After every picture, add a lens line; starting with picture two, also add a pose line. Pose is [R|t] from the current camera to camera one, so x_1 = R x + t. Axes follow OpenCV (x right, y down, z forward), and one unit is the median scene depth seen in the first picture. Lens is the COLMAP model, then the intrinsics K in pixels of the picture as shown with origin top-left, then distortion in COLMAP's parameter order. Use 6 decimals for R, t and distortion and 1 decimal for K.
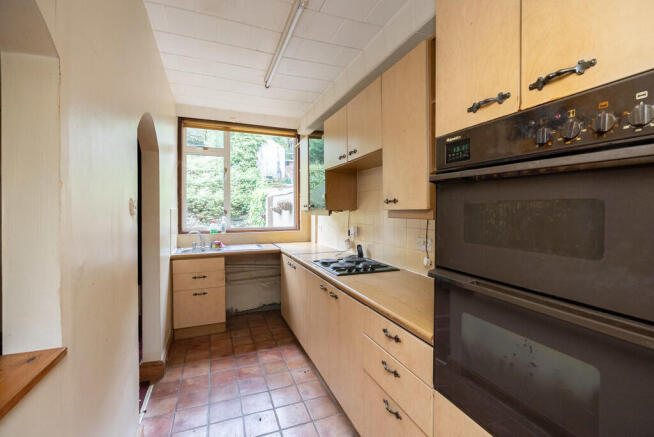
lens RADIAL K [[296.8, 0, 327.0], [0, 296.8, 220.6], [0, 0, 1]] dist [-0.001707, 0.000274]
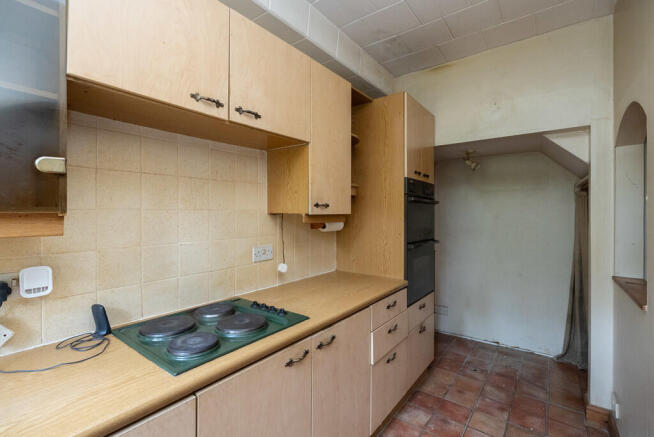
lens RADIAL K [[296.8, 0, 328.8], [0, 296.8, 214.8], [0, 0, 1]] dist [-0.001707, 0.000274]
pose [[-0.496589, -0.022724, 0.867688, -0.712226], [0.013637, 0.999330, 0.033976, -0.078116], [-0.867878, 0.028704, -0.495947, 1.663069]]
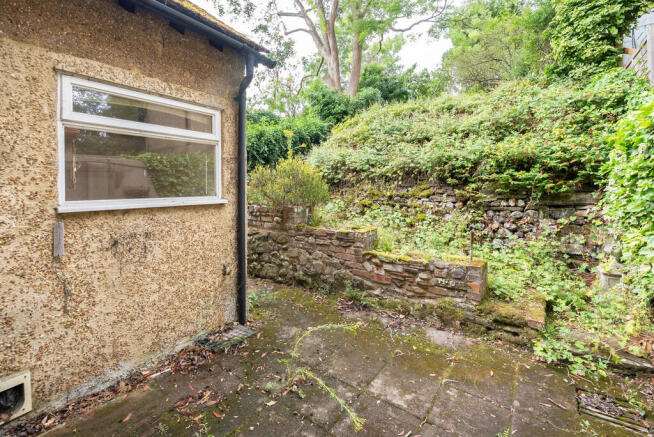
lens RADIAL K [[296.8, 0, 329.2], [0, 296.8, 182.6], [0, 0, 1]] dist [-0.001707, 0.000274]
pose [[0.559805, -0.013978, -0.828507, -0.155778], [-0.012981, 0.999587, -0.025635, -0.017120], [0.828523, 0.025106, 0.559392, 0.542347]]
